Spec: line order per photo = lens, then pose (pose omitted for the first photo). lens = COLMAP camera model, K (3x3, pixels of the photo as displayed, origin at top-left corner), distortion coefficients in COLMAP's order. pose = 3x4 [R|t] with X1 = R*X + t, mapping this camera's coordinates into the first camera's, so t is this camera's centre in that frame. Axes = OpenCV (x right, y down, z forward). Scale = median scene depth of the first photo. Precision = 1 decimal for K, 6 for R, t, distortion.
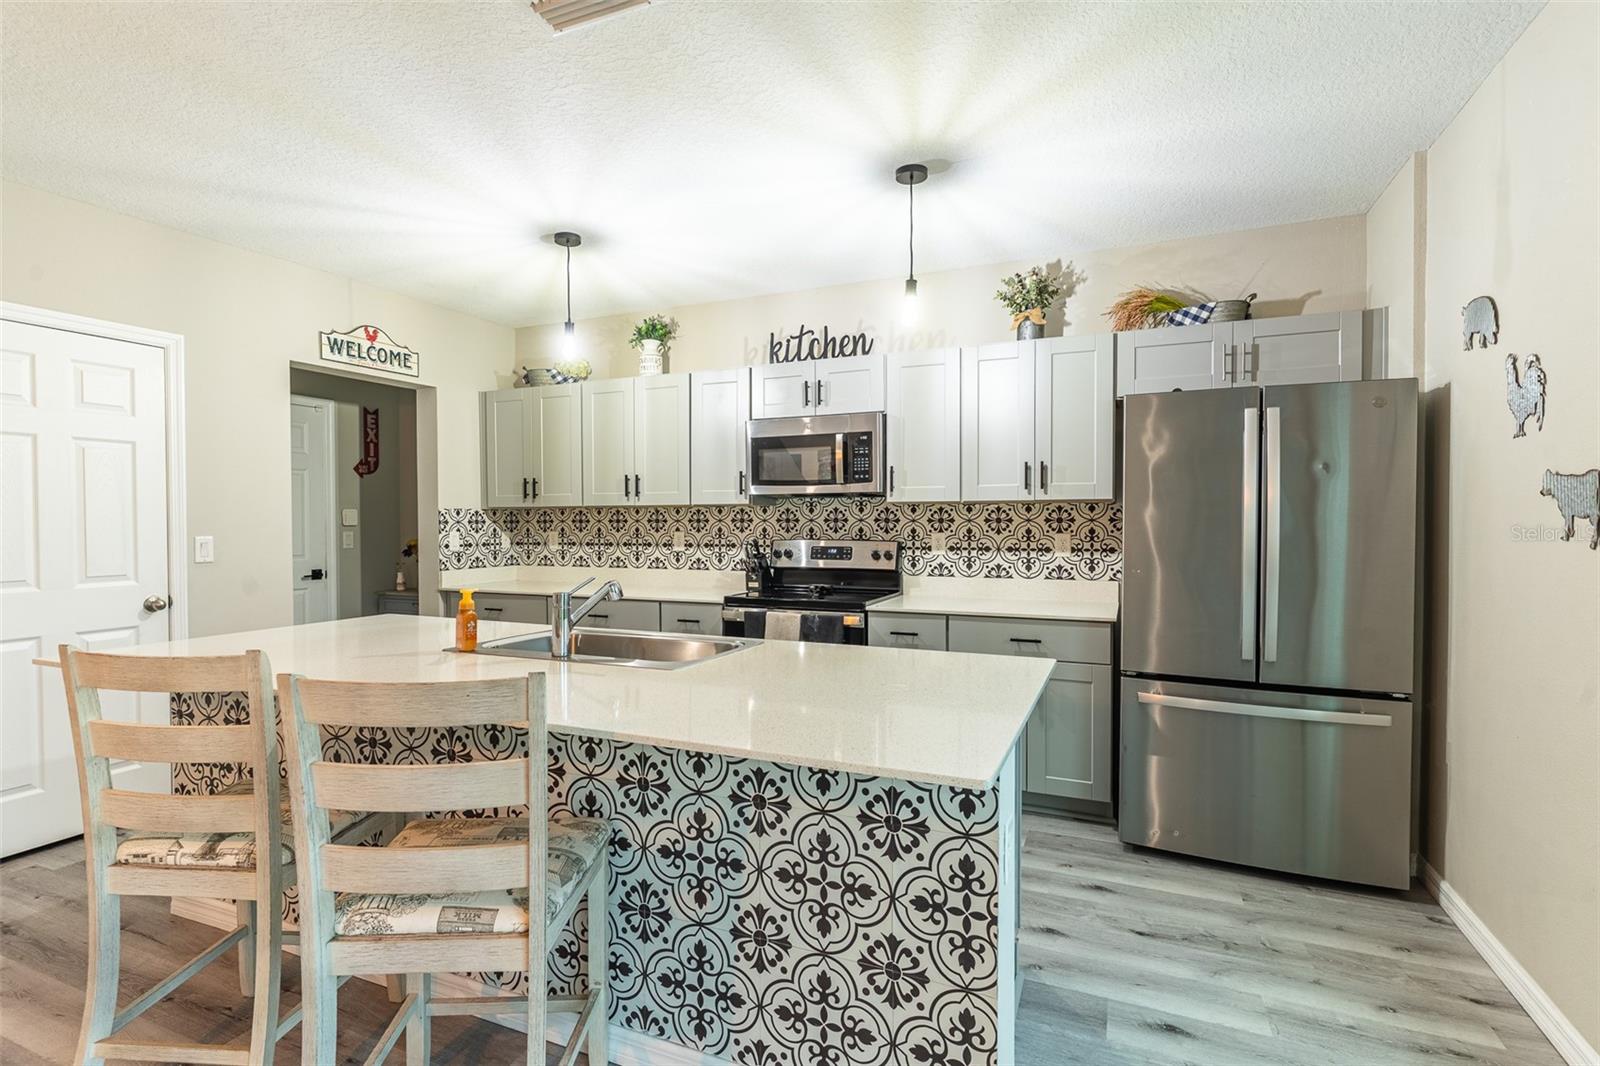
lens RADIAL K [[767.6, 0, 794.6], [0, 767.6, 530.5], [0, 0, 1]] dist [0.002850, 0.000513]
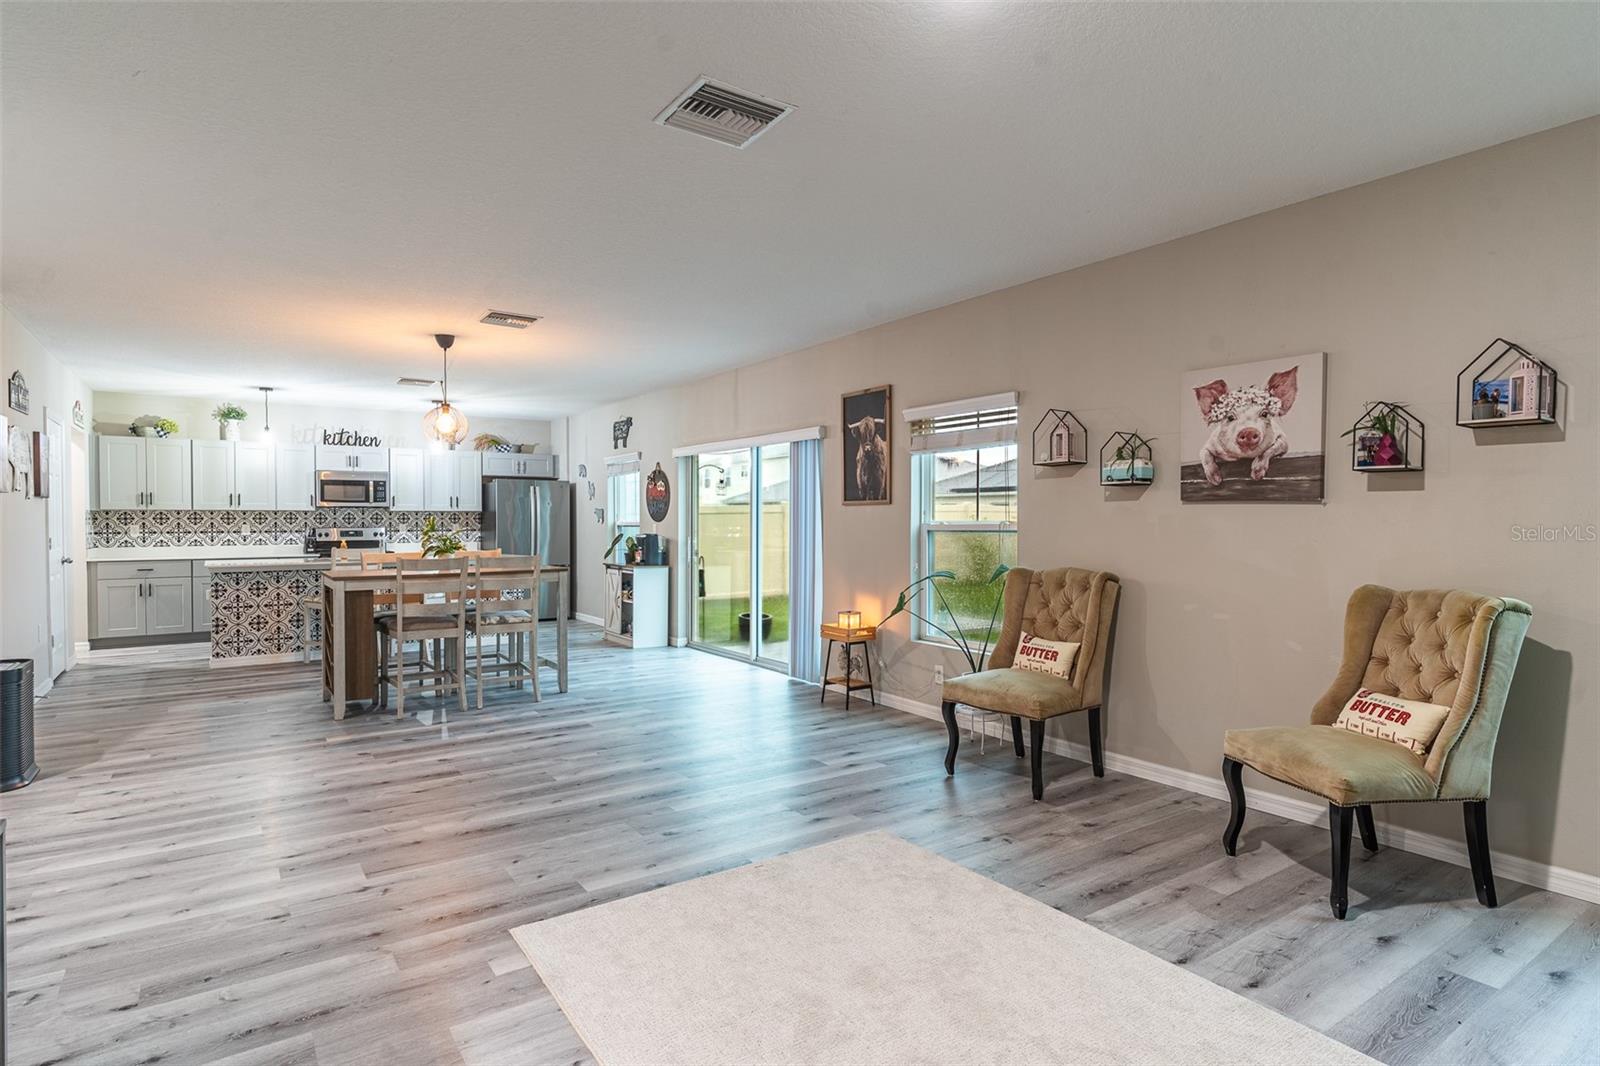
lens RADIAL K [[842.3, 0, 799.2], [0, 842.3, 532.0], [0, 0, 1]] dist [-0.001480, 0.000647]
pose [[0.522501, -0.009780, 0.852583, -1.450647], [0.011049, 0.999928, 0.004699, 0.030293], [-0.852567, 0.006965, 0.522571, -1.446082]]
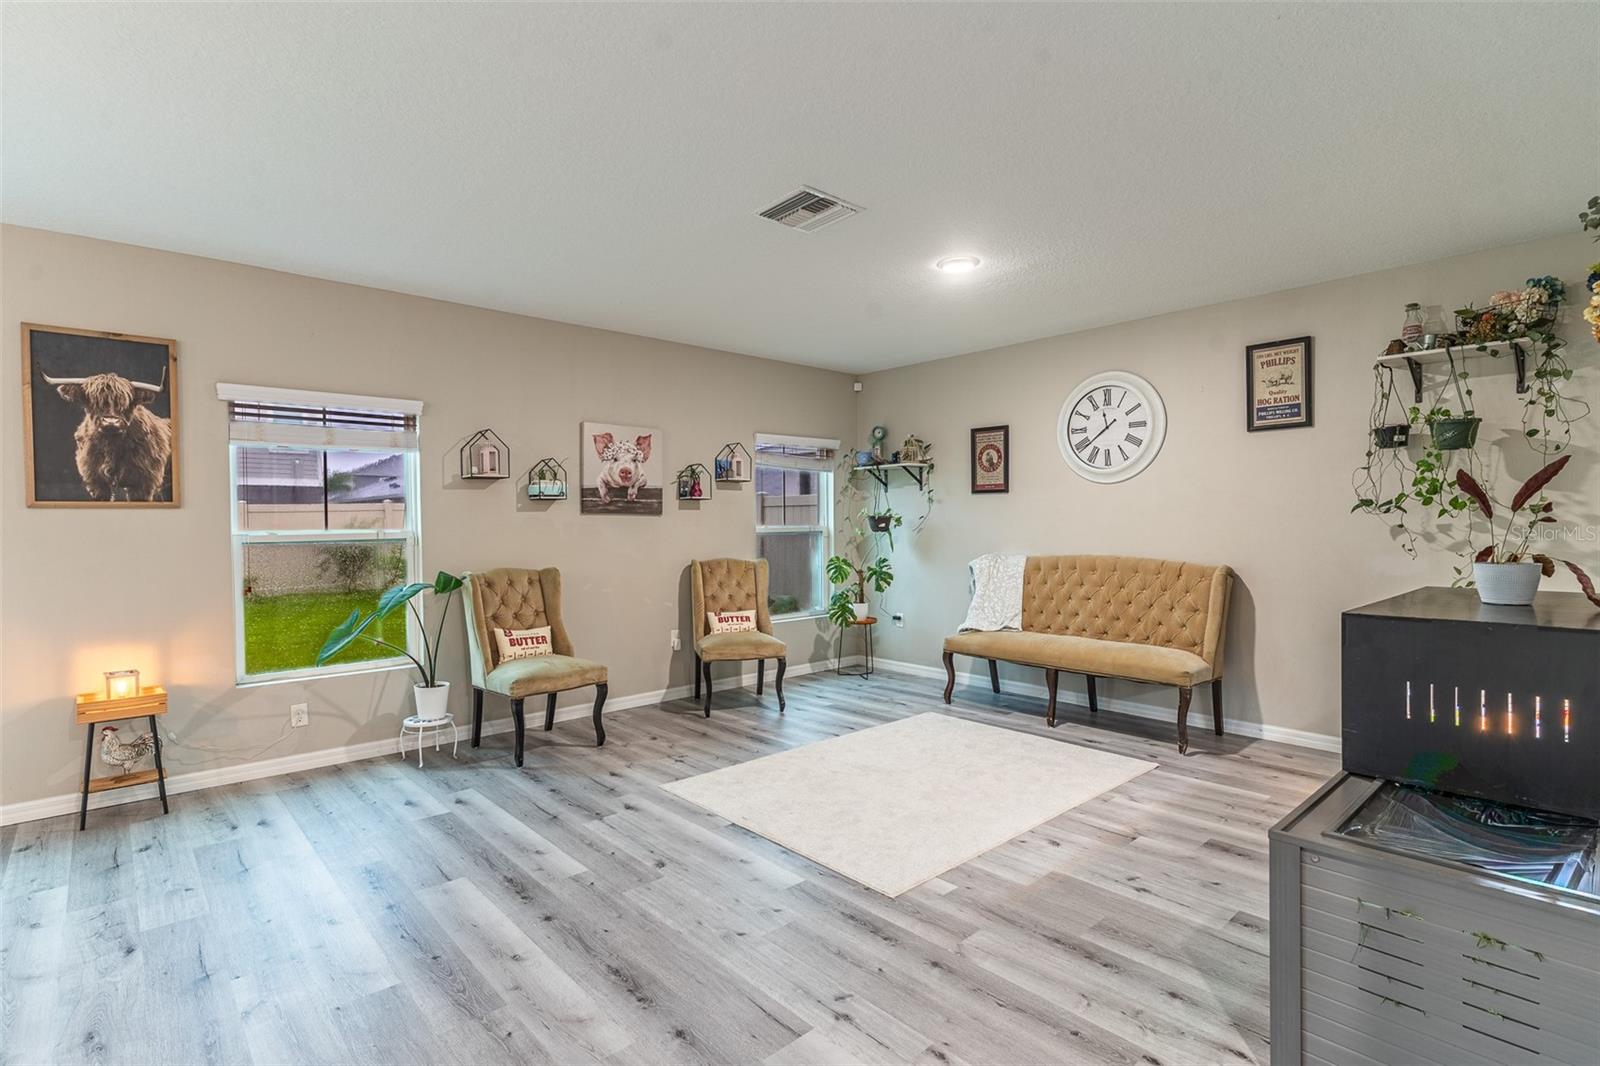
lens RADIAL K [[767.6, 0, 793.8], [0, 767.6, 530.4], [0, 0, 1]] dist [0.002850, 0.000513]
pose [[-0.913007, 0.005404, 0.407907, -1.193054], [0.016400, 0.999590, 0.023466, 0.007096], [-0.407613, 0.028114, -0.912722, -0.213631]]
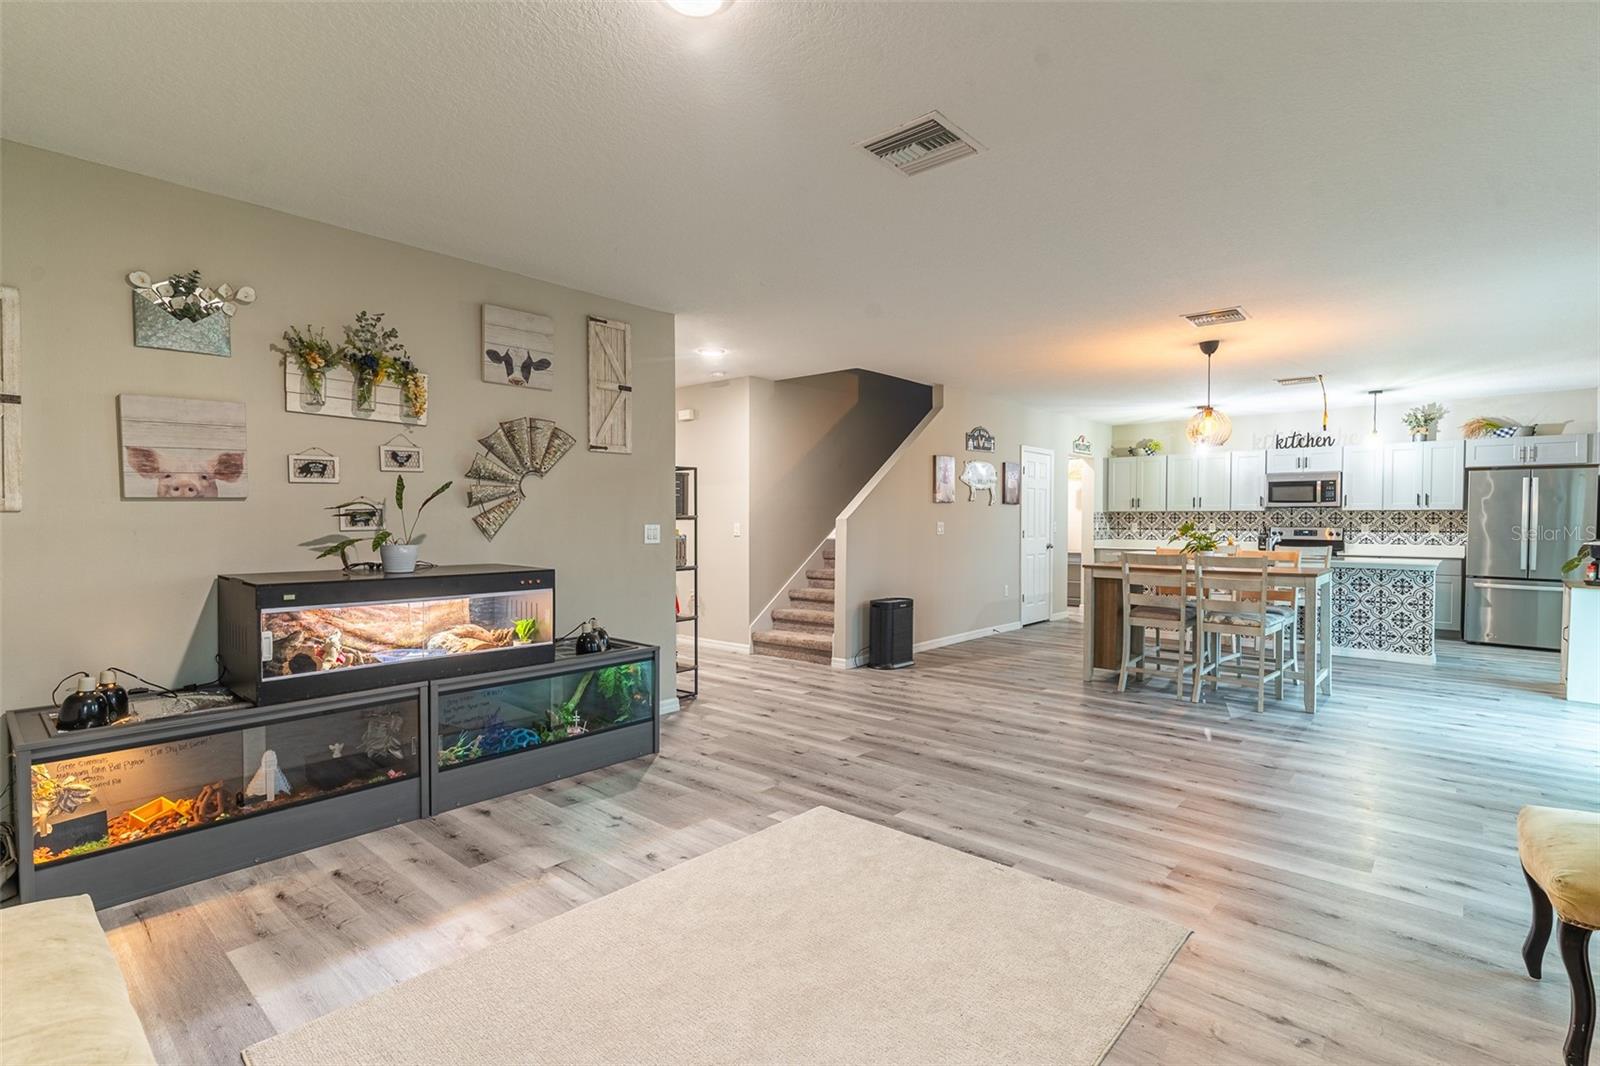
lens RADIAL K [[767.6, 0, 789.5], [0, 767.6, 531.6], [0, 0, 1]] dist [0.002850, 0.000513]
pose [[0.949707, 0.011373, -0.312934, -0.745056], [-0.010408, 0.999935, 0.004752, 0.033841], [0.312967, -0.001256, 0.949763, -1.742524]]
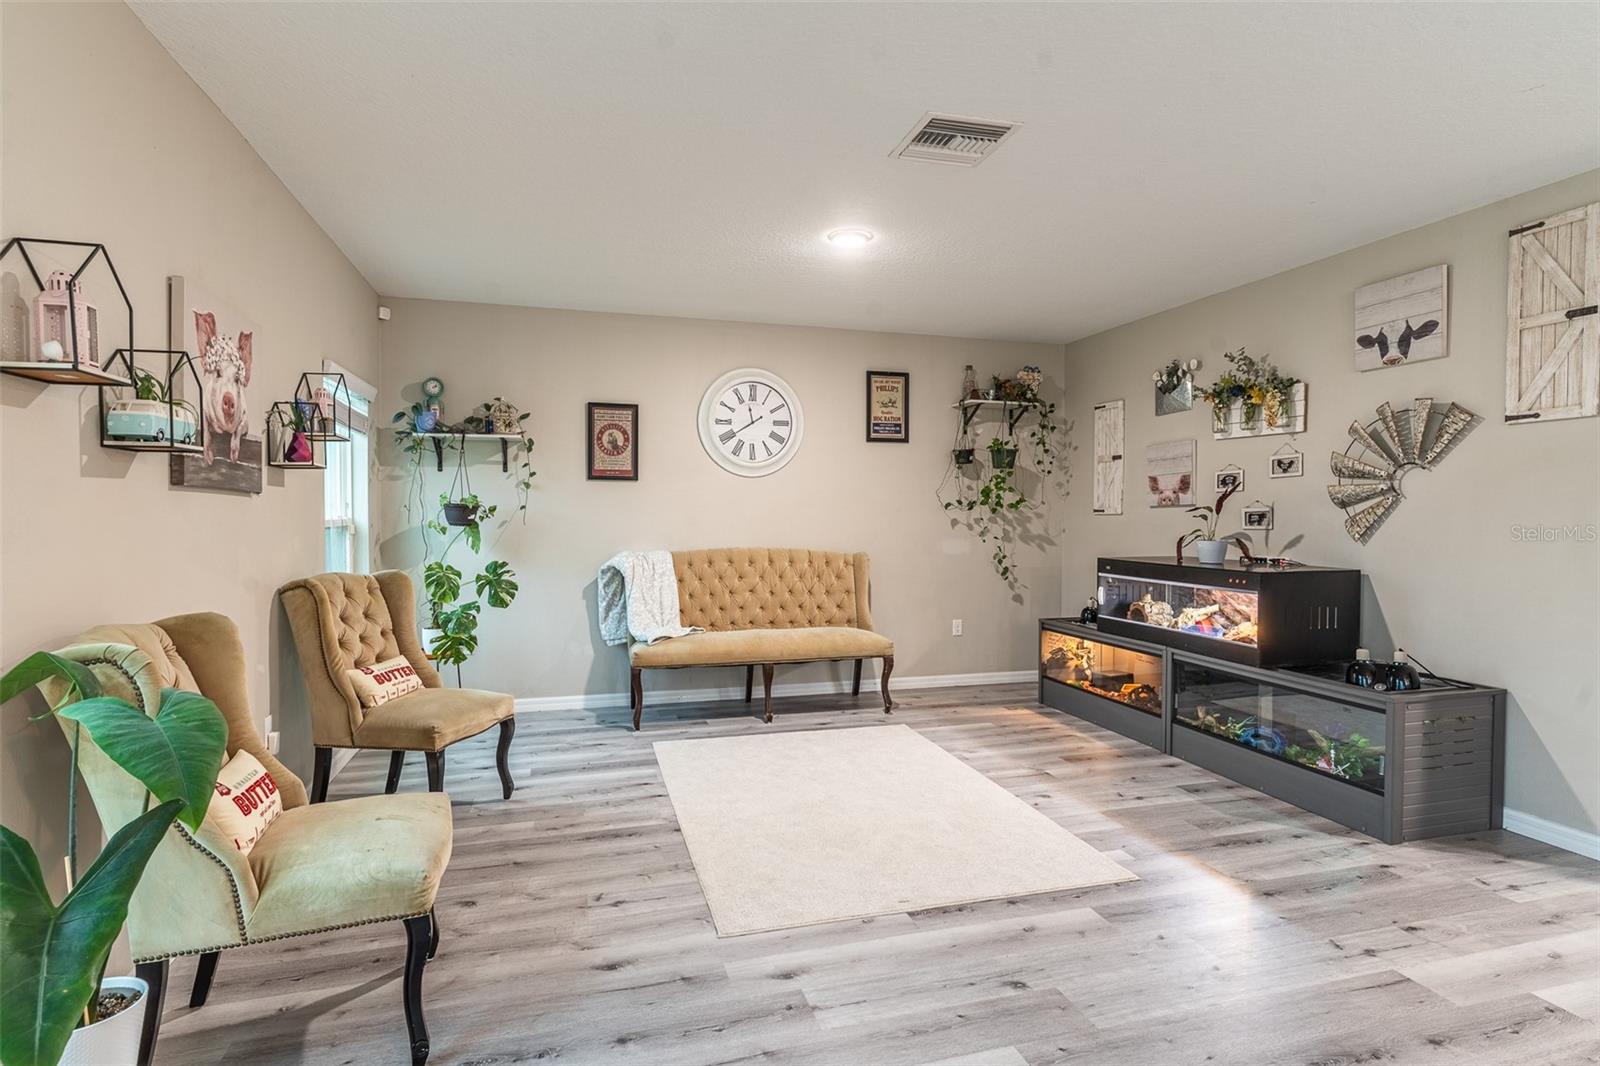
lens RADIAL K [[797.7, 0, 800.0], [0, 797.7, 533.2], [0, 0, 1]] dist [0.003204, 0.000711]
pose [[-0.767941, 0.016294, -0.640313, -0.269560], [-0.010913, 0.999198, 0.038515, 0.009780], [0.640427, 0.036564, -0.767148, -0.520109]]
